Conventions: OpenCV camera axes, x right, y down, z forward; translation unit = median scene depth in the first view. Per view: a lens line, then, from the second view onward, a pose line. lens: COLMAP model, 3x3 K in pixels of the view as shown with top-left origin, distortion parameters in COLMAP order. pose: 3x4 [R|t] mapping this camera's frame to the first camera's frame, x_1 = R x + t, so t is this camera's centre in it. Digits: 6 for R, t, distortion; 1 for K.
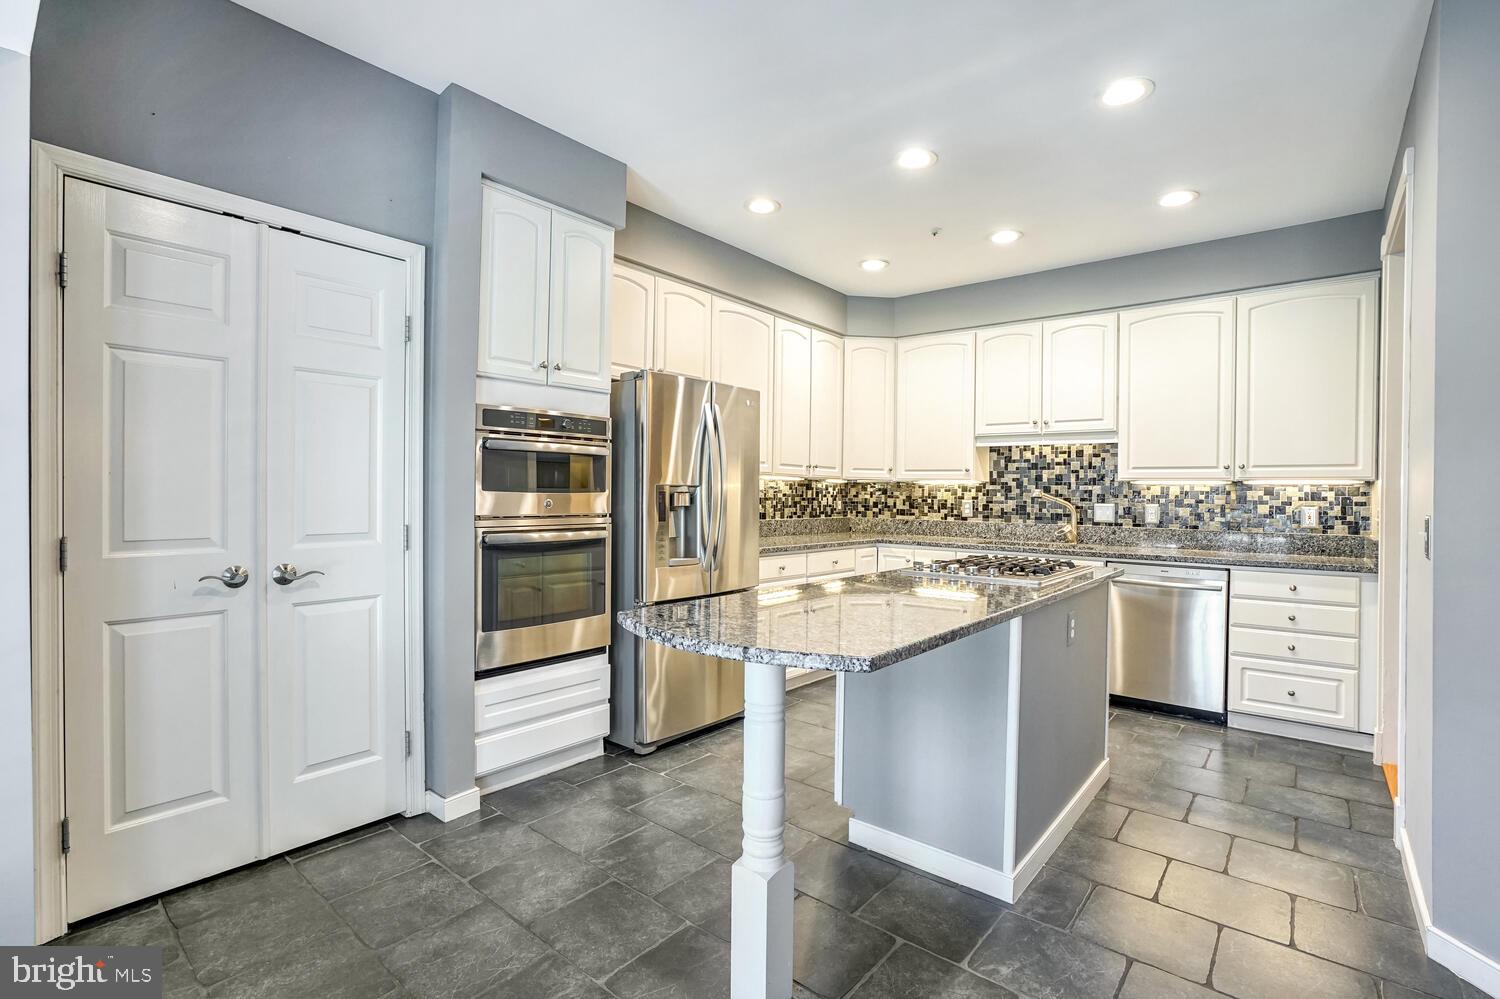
lens RADIAL K [[690.8, 0, 745.4], [0, 690.8, 498.3], [0, 0, 1]] dist [-0.062573, 0.024146]
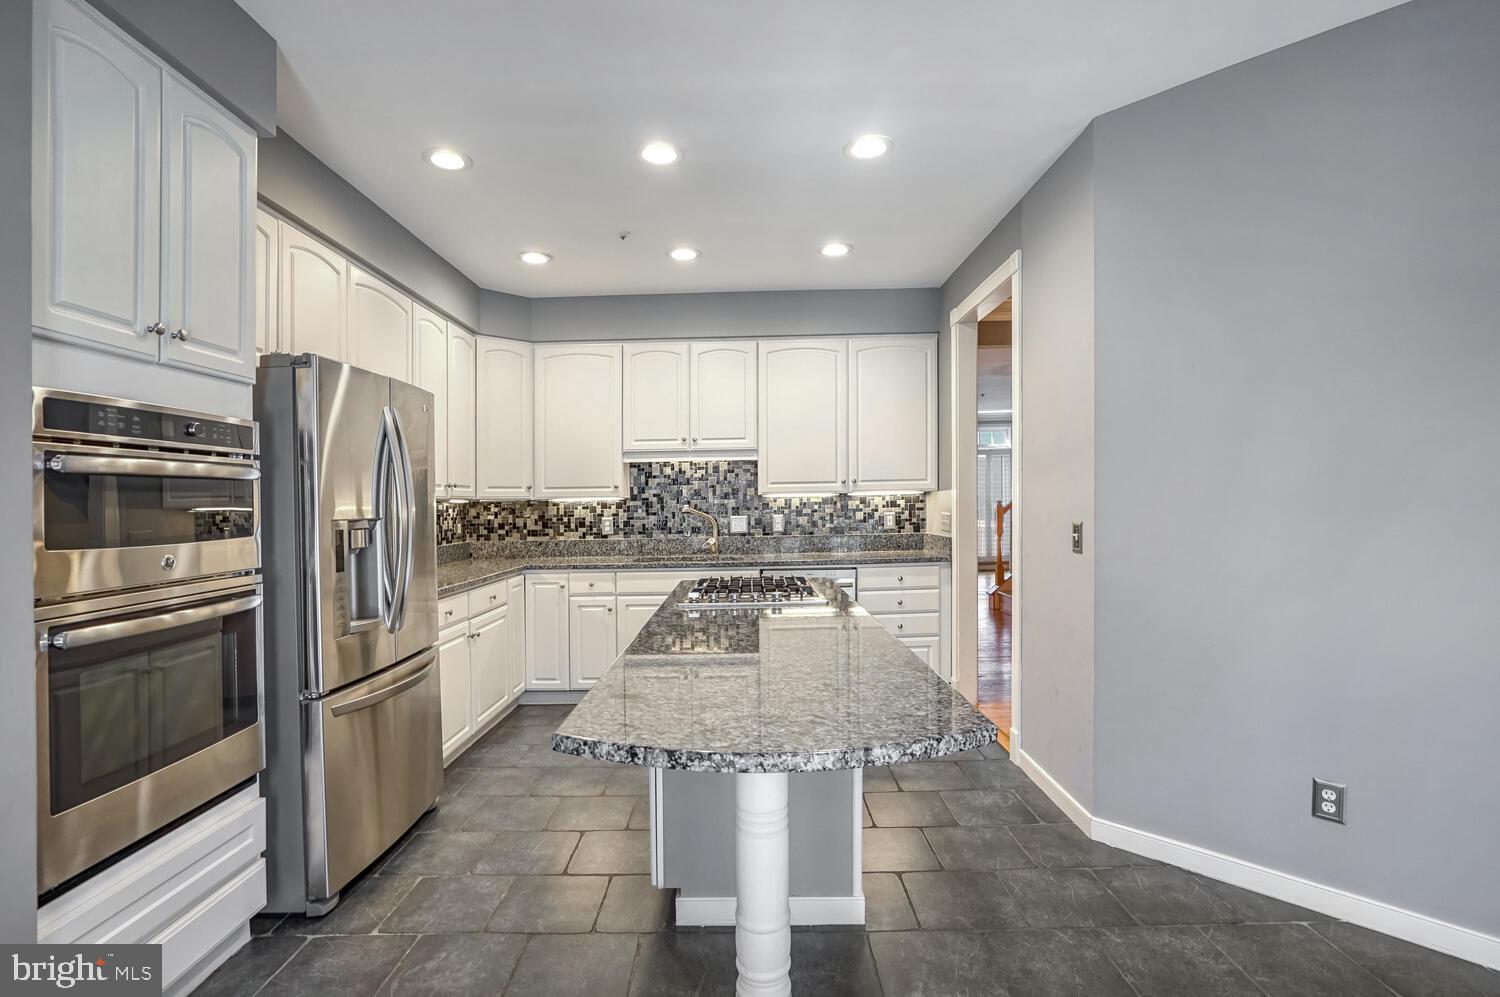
lens RADIAL K [[690.8, 0, 745.4], [0, 690.8, 497.3], [0, 0, 1]] dist [-0.062573, 0.024146]
pose [[0.767568, -0.025390, 0.640464, -0.176760], [0.034926, 0.999387, -0.002238, -0.019484], [-0.640015, 0.024087, 0.767985, 0.151284]]
